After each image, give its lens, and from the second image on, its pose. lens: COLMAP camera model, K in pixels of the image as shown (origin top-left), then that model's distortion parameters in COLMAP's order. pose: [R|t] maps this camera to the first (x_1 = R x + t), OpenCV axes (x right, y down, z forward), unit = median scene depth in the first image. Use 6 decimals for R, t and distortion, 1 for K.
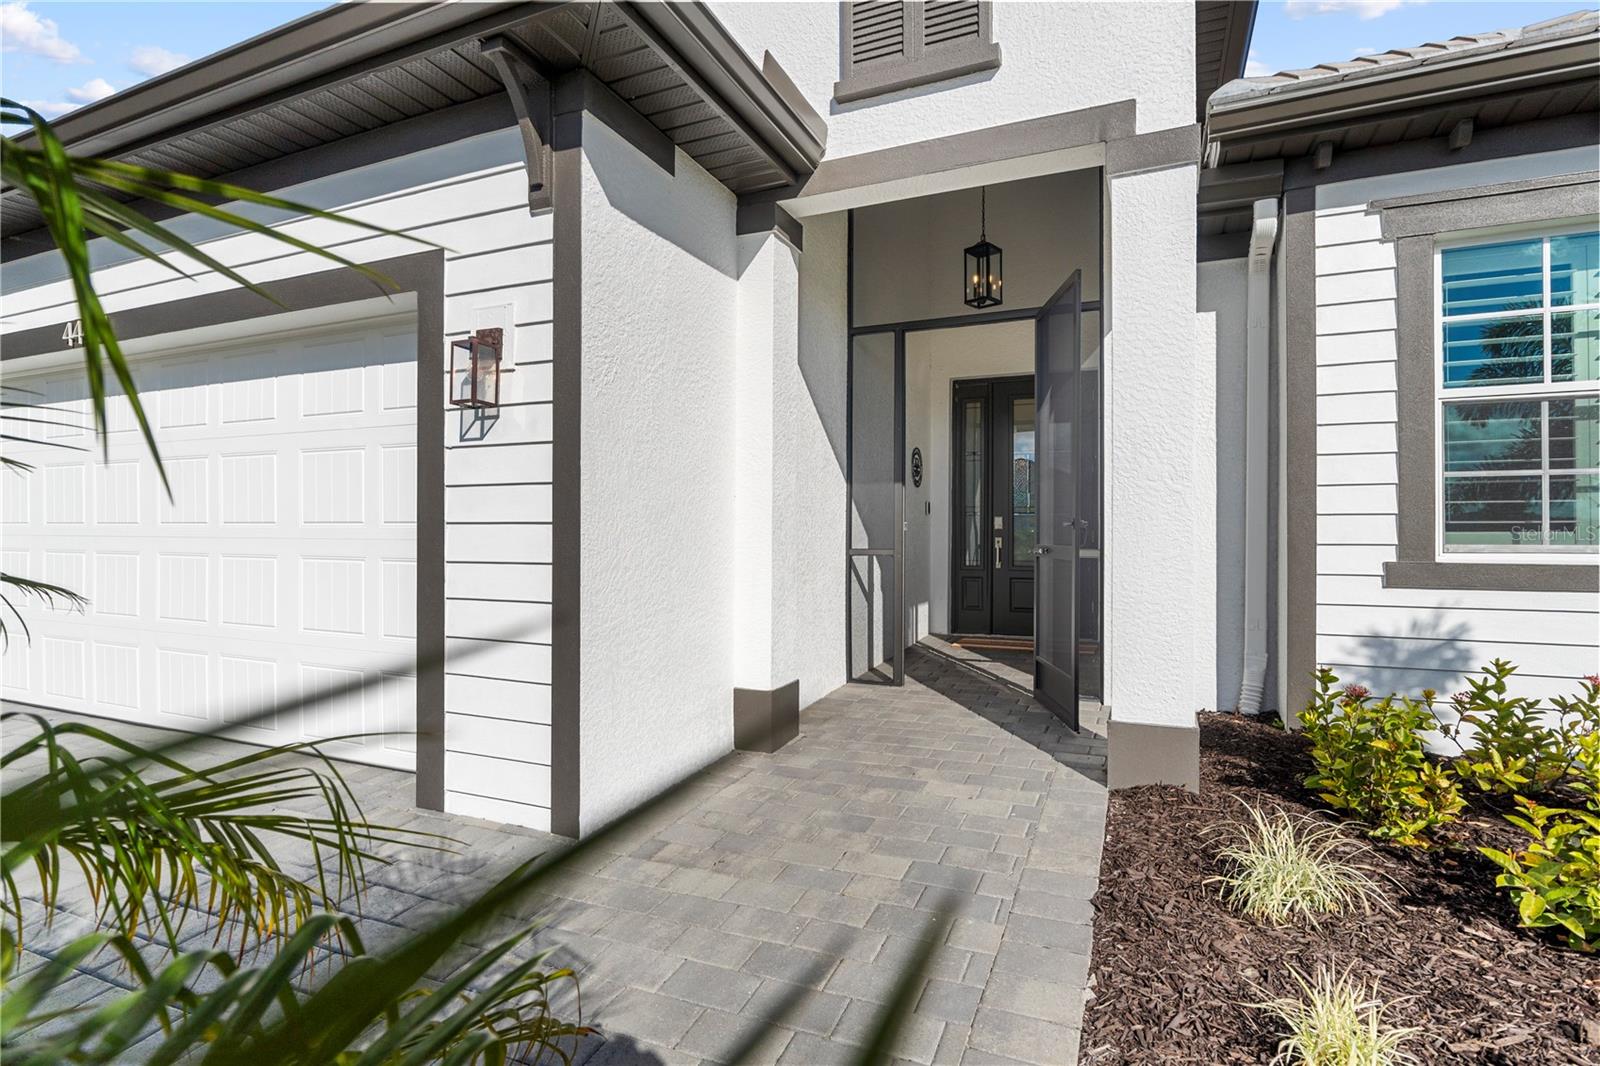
lens RADIAL K [[810.0, 0, 796.9], [0, 810.0, 534.8], [0, 0, 1]] dist [0.002632, 0.000242]
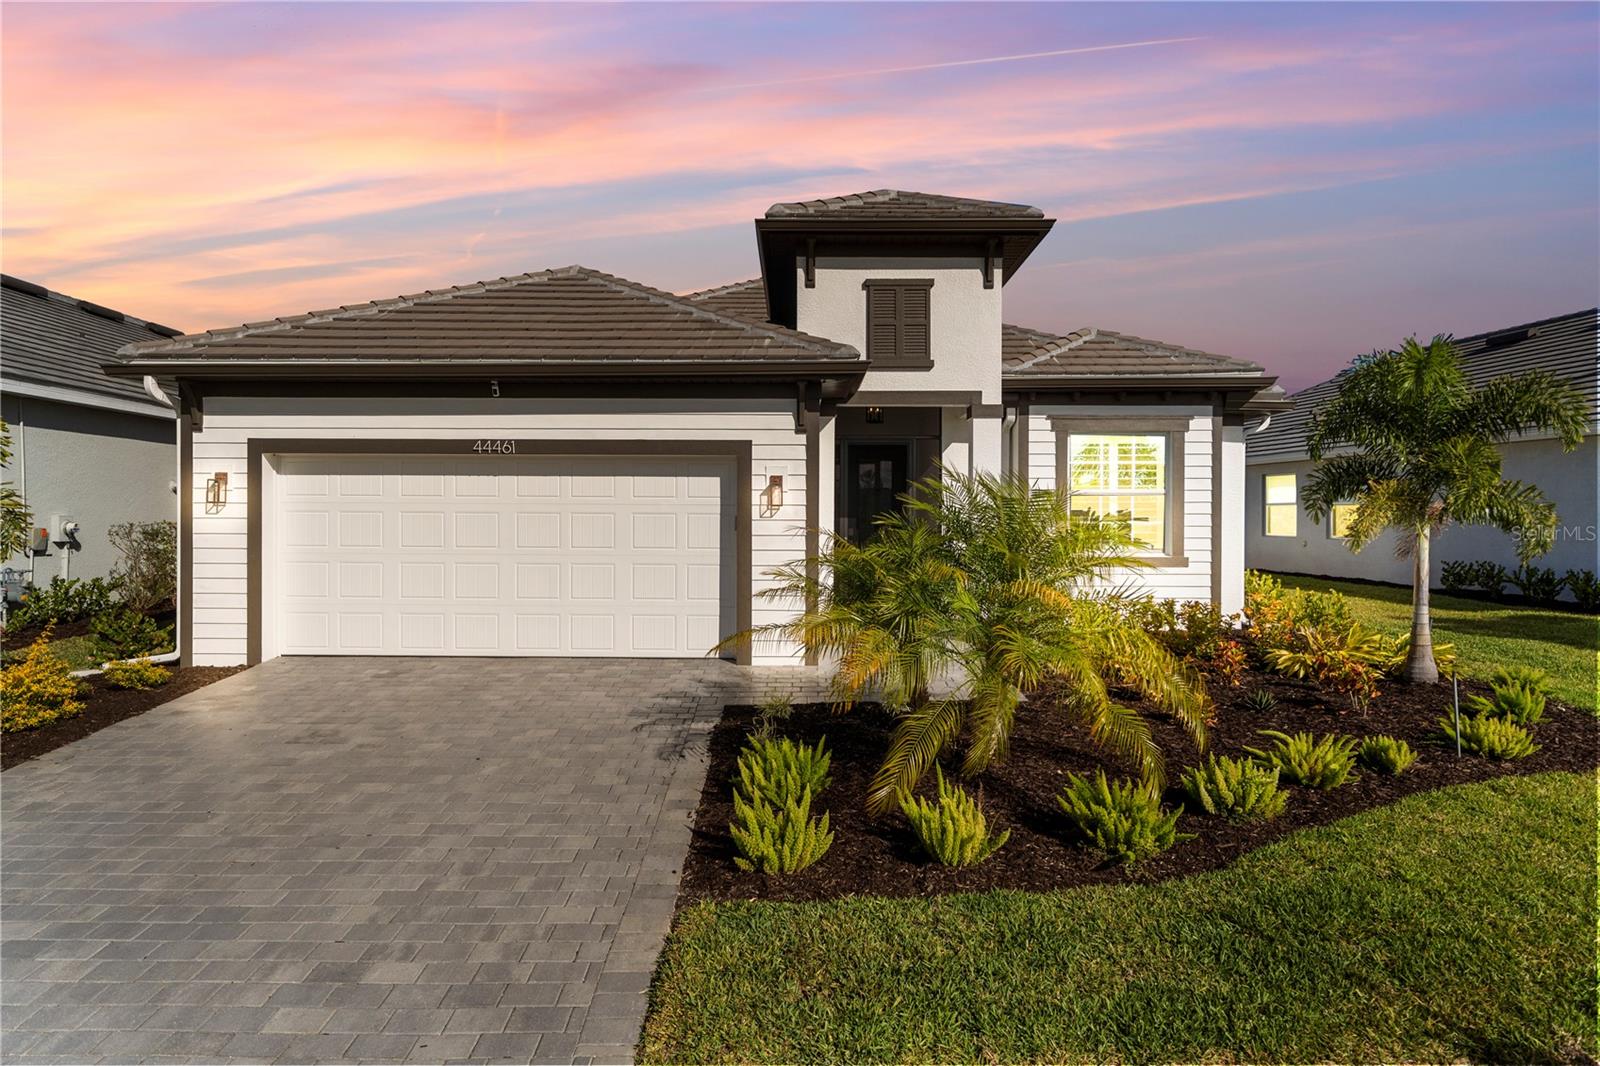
lens RADIAL K [[1004.8, 0, 799.4], [0, 1004.8, 530.8], [0, 0, 1]] dist [-0.000320, -0.000015]
pose [[0.911520, -0.007531, 0.411187, -1.562907], [-0.000342, 0.999818, 0.019070, -0.132313], [-0.411256, -0.017524, 0.911351, -1.870509]]
